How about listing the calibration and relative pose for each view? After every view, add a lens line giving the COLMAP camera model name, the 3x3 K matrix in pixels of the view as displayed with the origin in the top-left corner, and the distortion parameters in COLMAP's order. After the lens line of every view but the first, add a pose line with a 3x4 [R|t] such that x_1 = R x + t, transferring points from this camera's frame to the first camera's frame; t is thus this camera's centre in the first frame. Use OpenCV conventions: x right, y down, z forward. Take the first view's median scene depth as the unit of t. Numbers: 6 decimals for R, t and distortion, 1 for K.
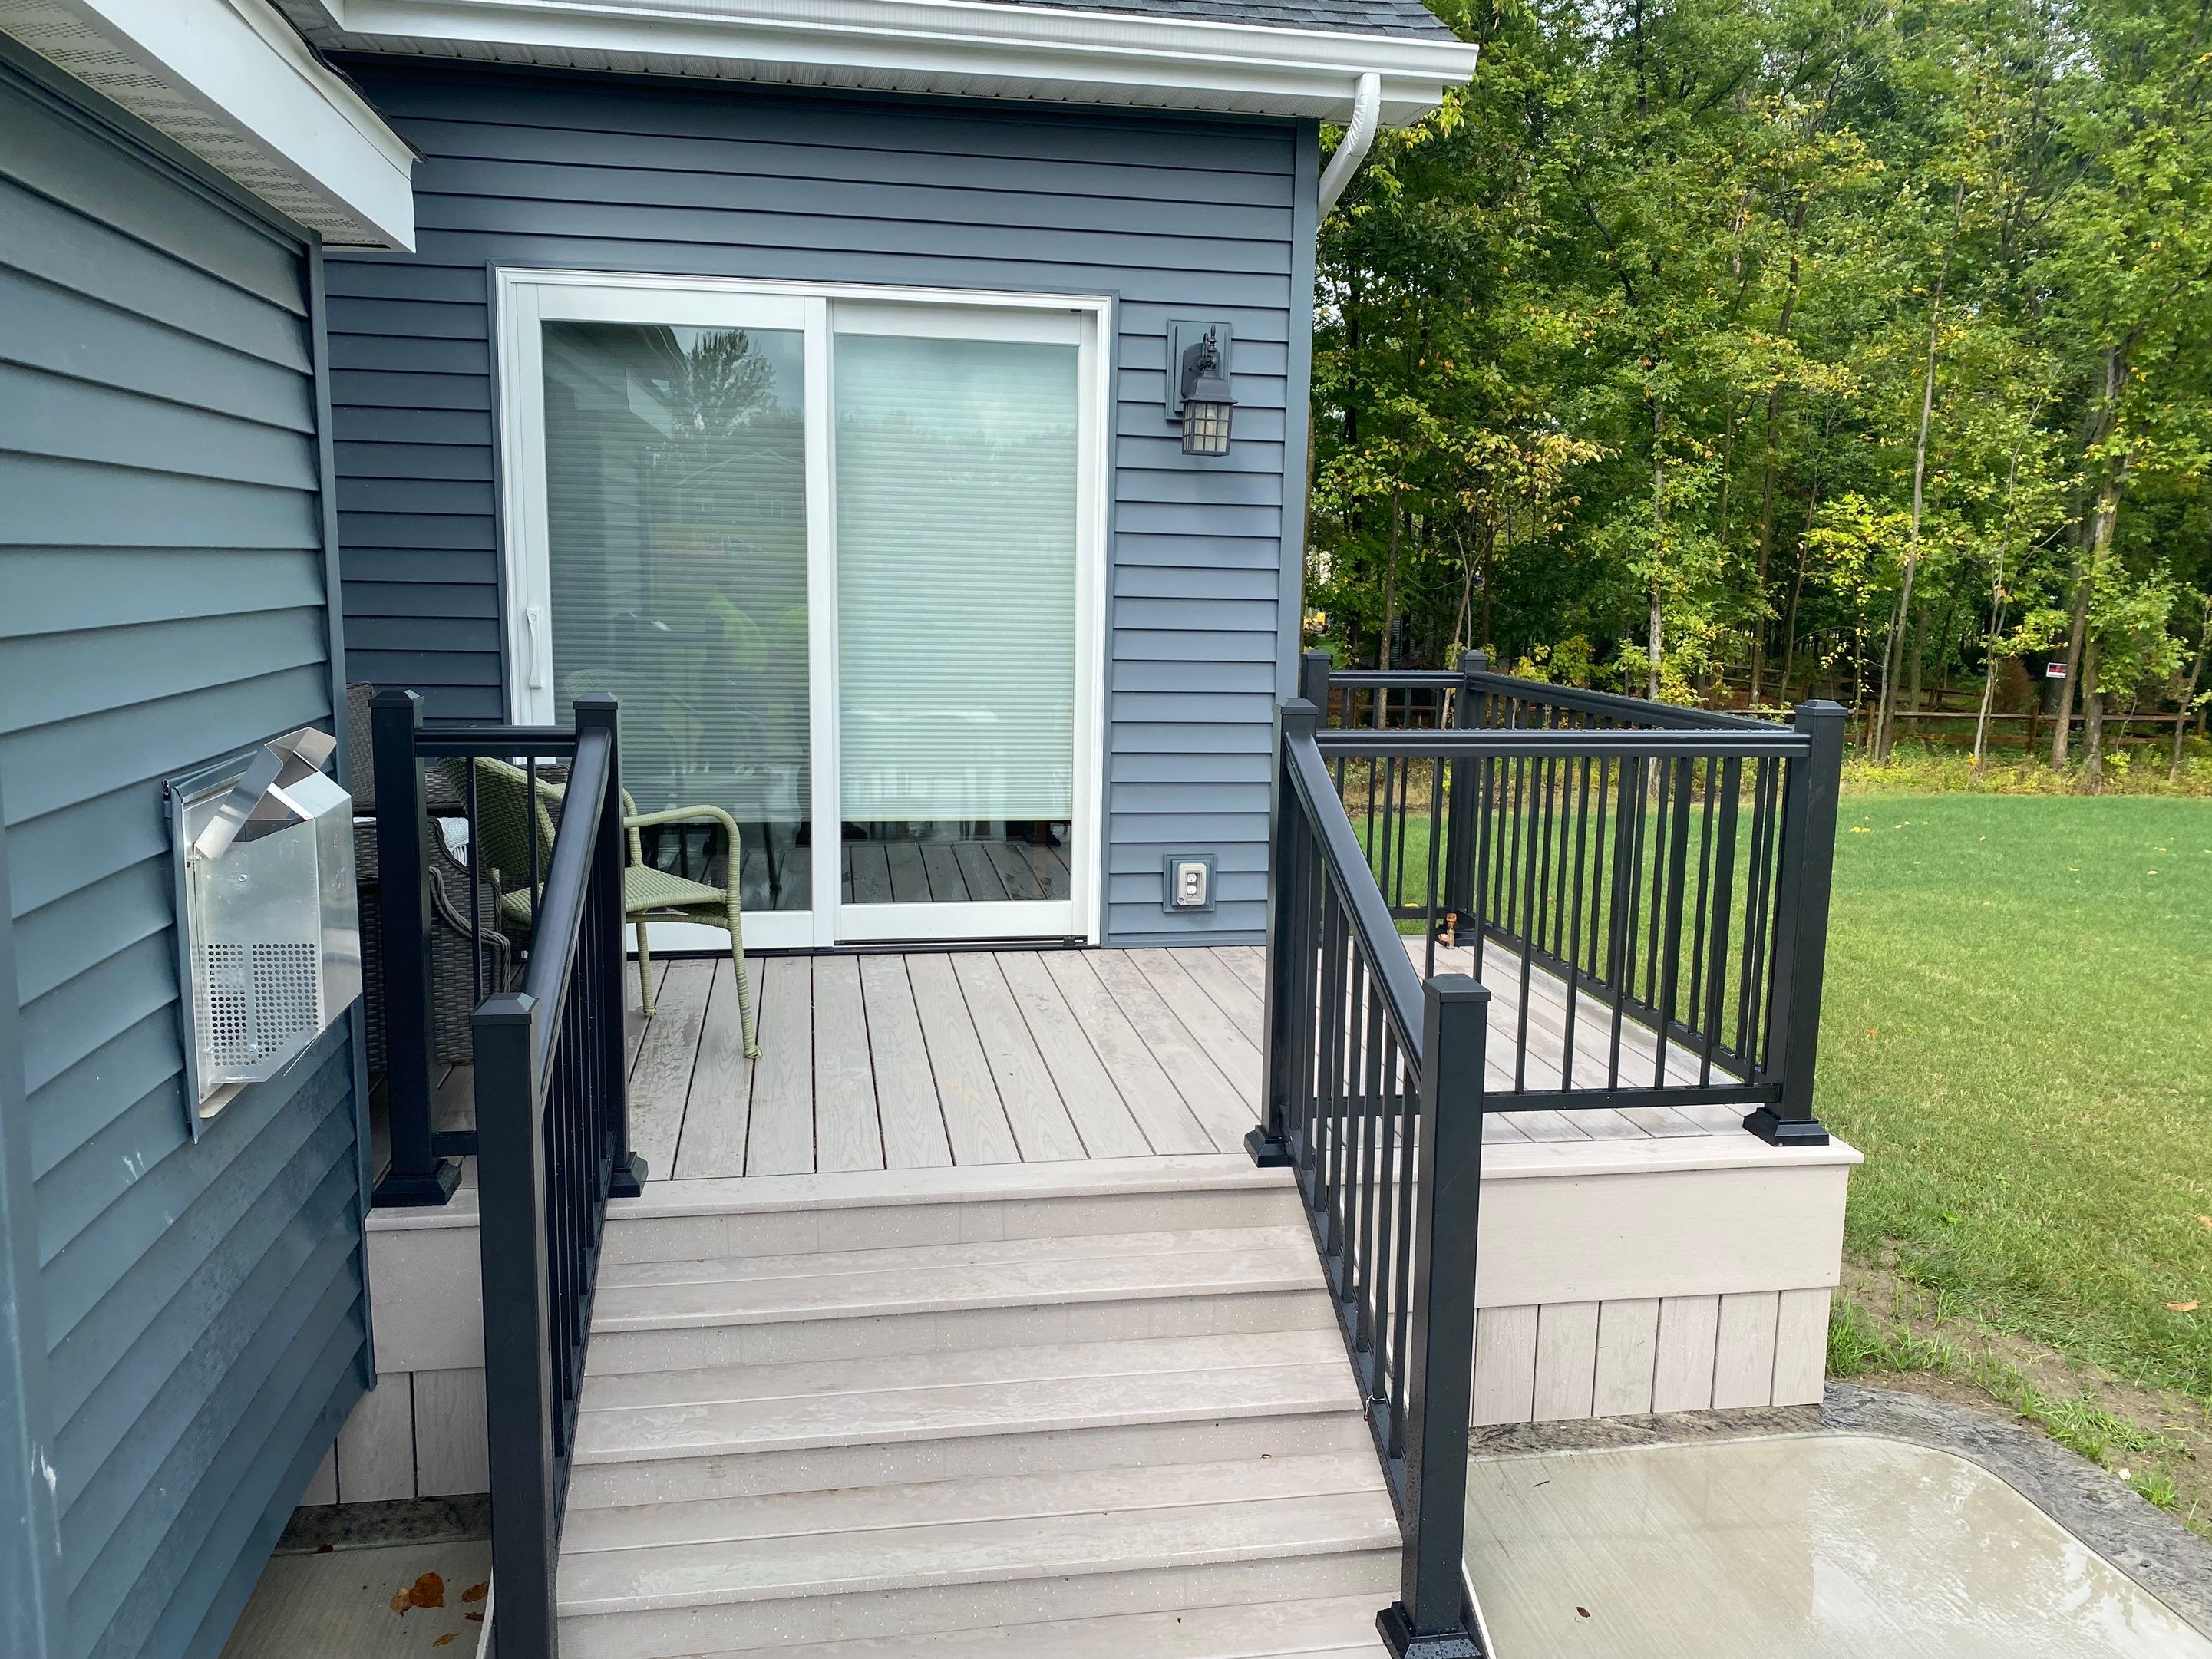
lens RADIAL K [[1683.2, 0, 1106.0], [0, 1683.2, 829.5], [0, 0, 1]] dist [0.002007, -0.000610]
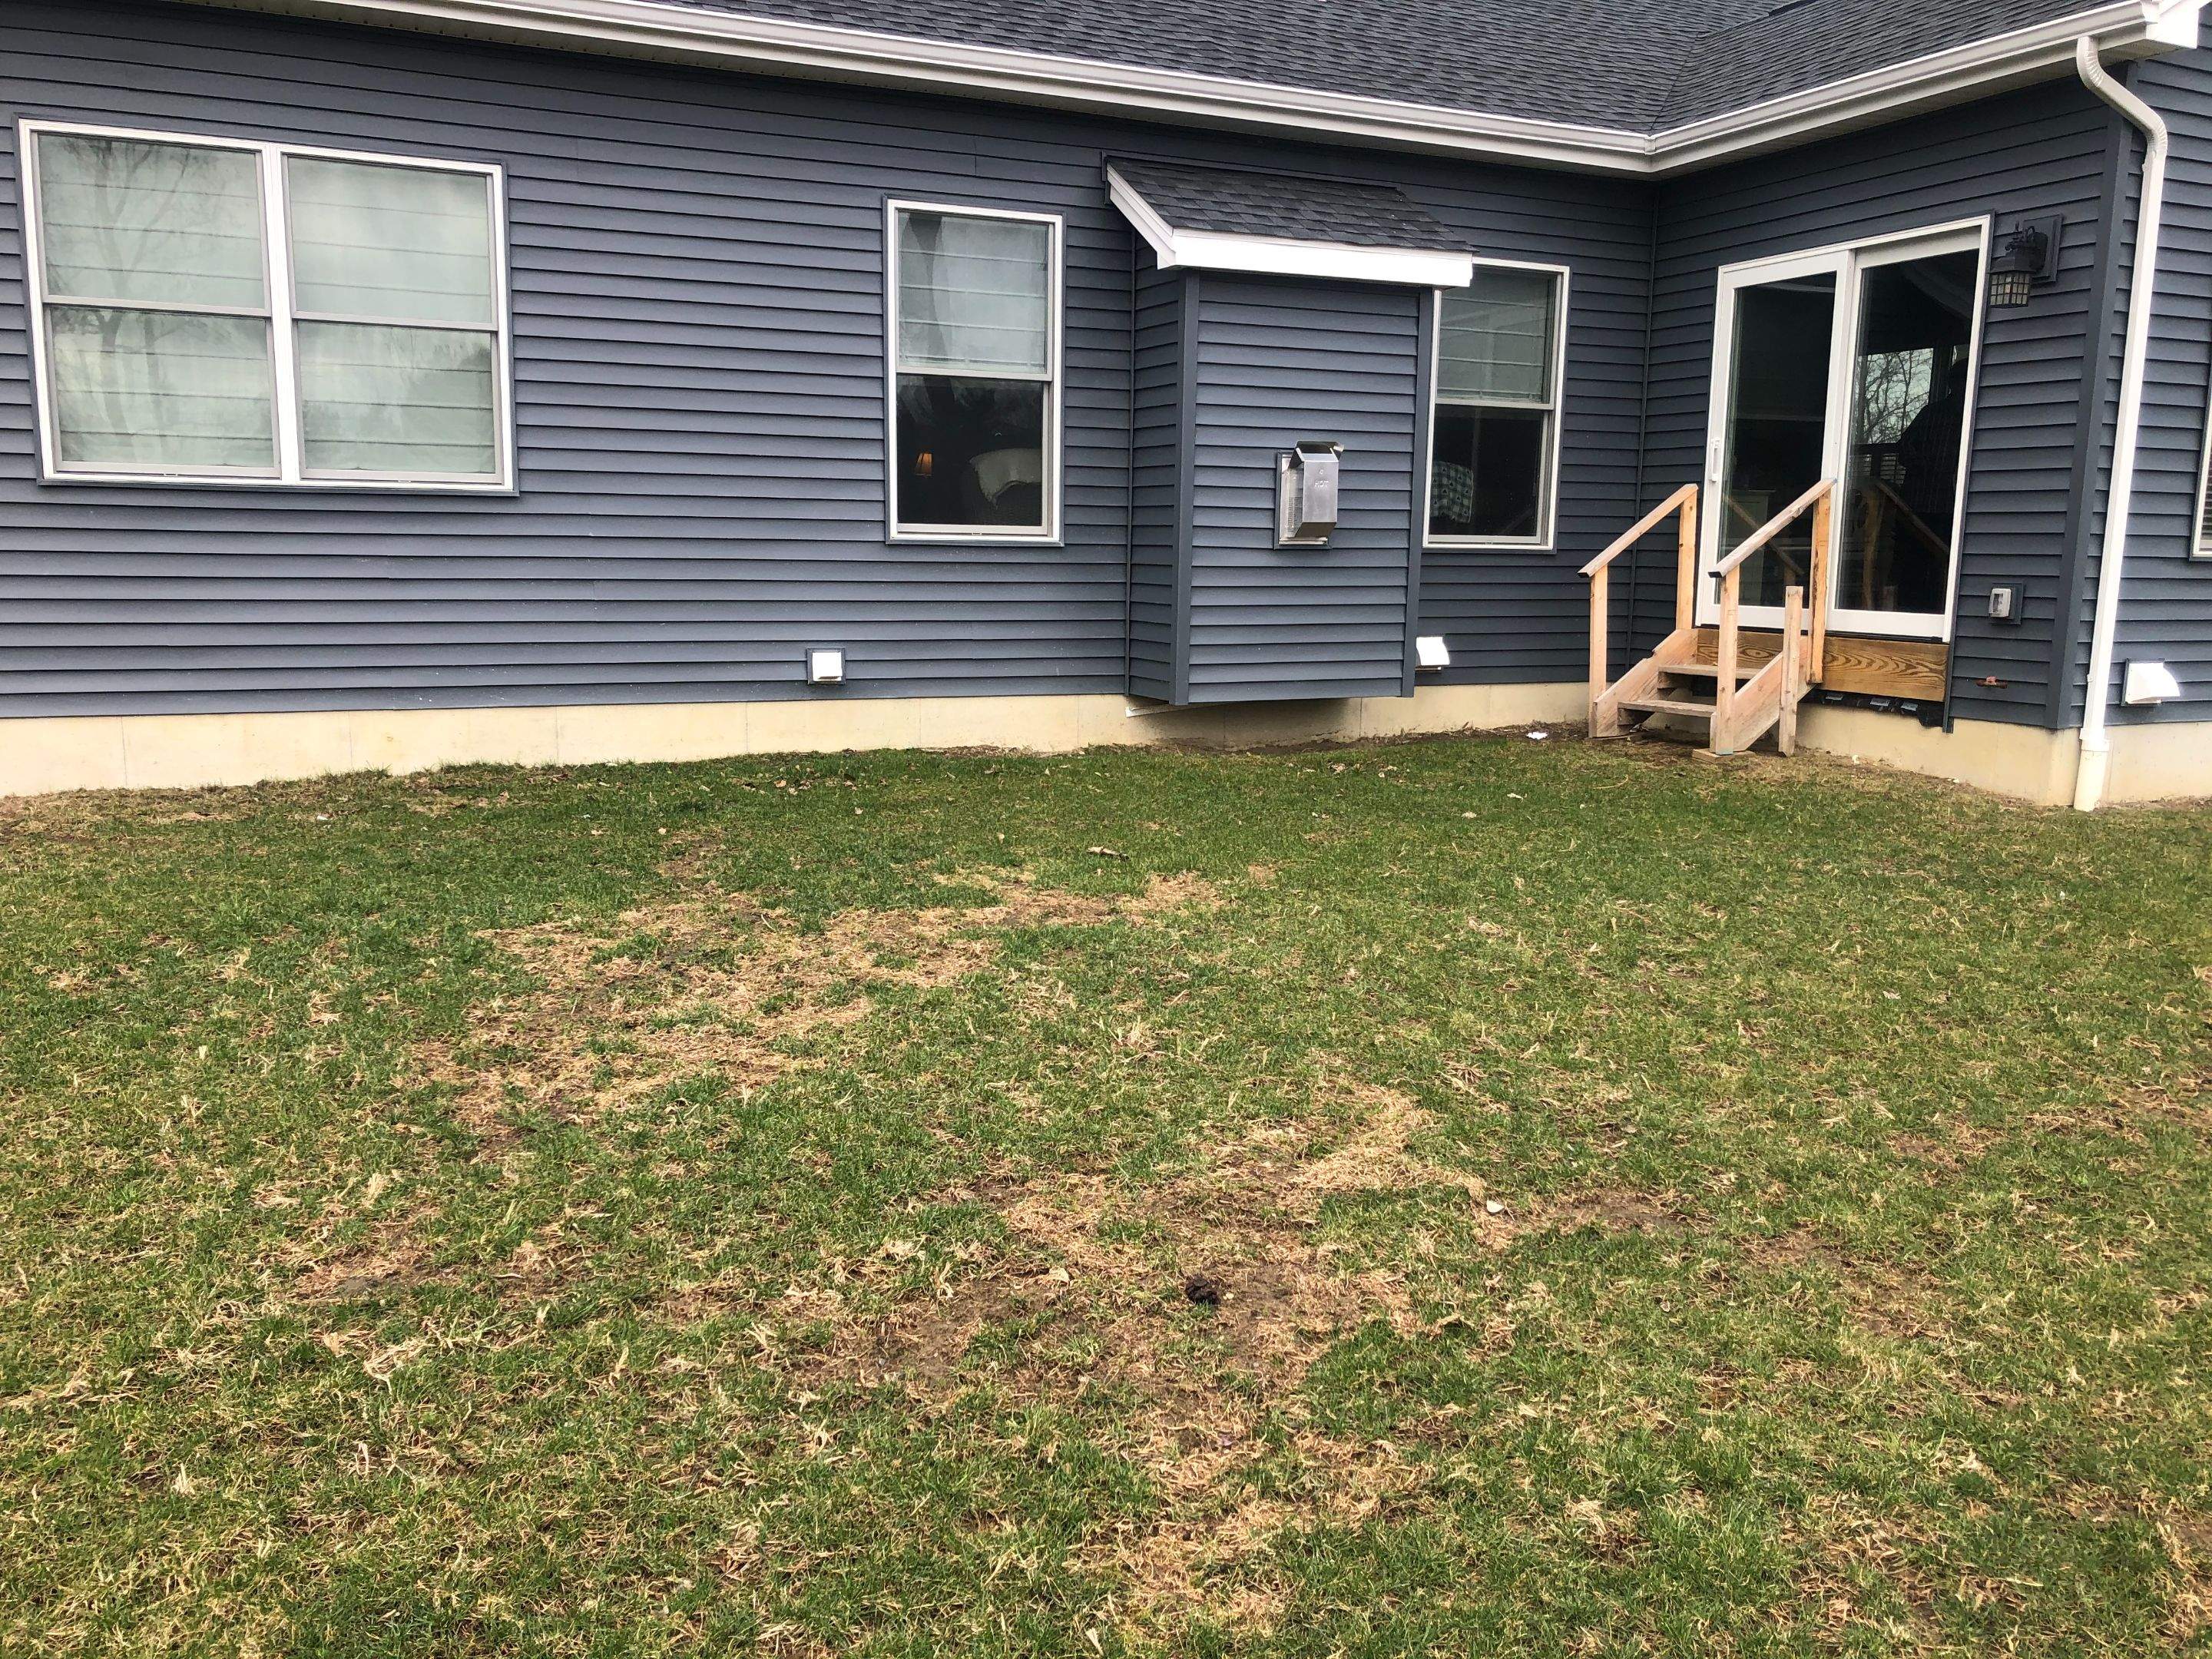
lens RADIAL K [[1794.6, 0, 1115.4], [0, 1794.6, 864.9], [0, 0, 1]] dist [0.010617, -0.004991]
pose [[0.258277, 0.153929, -0.953729, 1.475810], [-0.161793, 0.980173, 0.114382, 0.214659], [0.952426, 0.124764, 0.278061, -0.164036]]
